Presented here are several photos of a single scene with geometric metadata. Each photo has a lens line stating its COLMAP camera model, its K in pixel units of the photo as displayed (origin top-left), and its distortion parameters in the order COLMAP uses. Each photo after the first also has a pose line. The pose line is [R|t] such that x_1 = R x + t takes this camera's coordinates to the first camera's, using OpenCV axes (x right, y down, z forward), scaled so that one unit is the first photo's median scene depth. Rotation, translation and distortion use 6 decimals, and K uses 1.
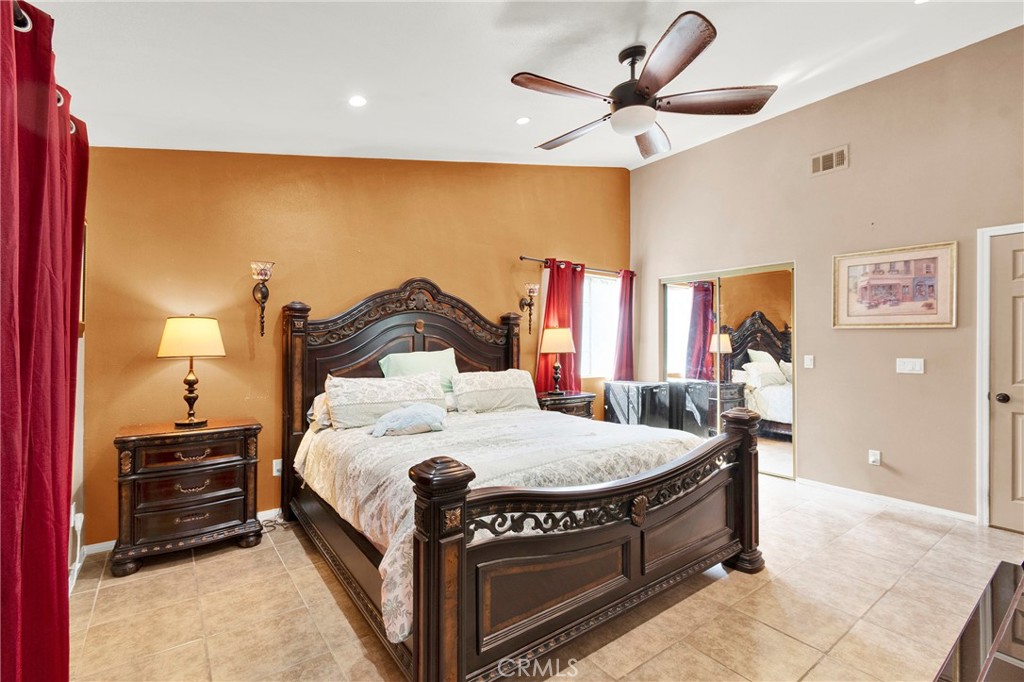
lens RADIAL K [[458.0, 0, 513.3], [0, 458.0, 339.7], [0, 0, 1]] dist [0.001995, -0.000521]
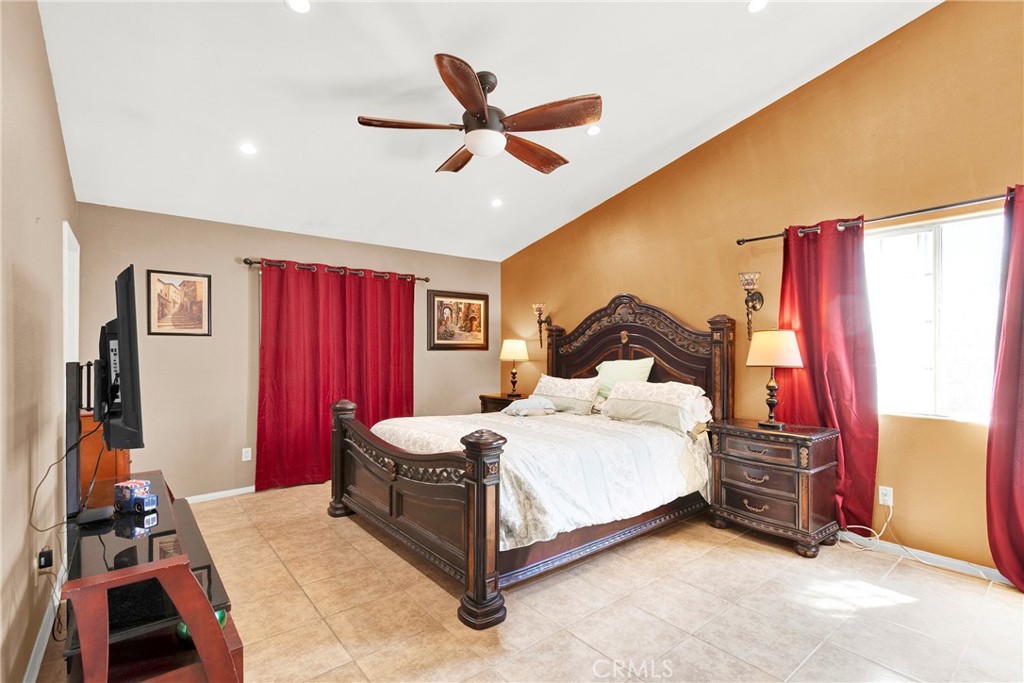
lens RADIAL K [[458.0, 0, 513.3], [0, 458.0, 340.2], [0, 0, 1]] dist [0.001995, -0.000521]
pose [[0.055216, -0.030047, -0.998022, 0.907502], [0.005763, 0.999540, -0.029774, 0.009512], [0.998458, -0.004108, 0.055364, 0.682341]]
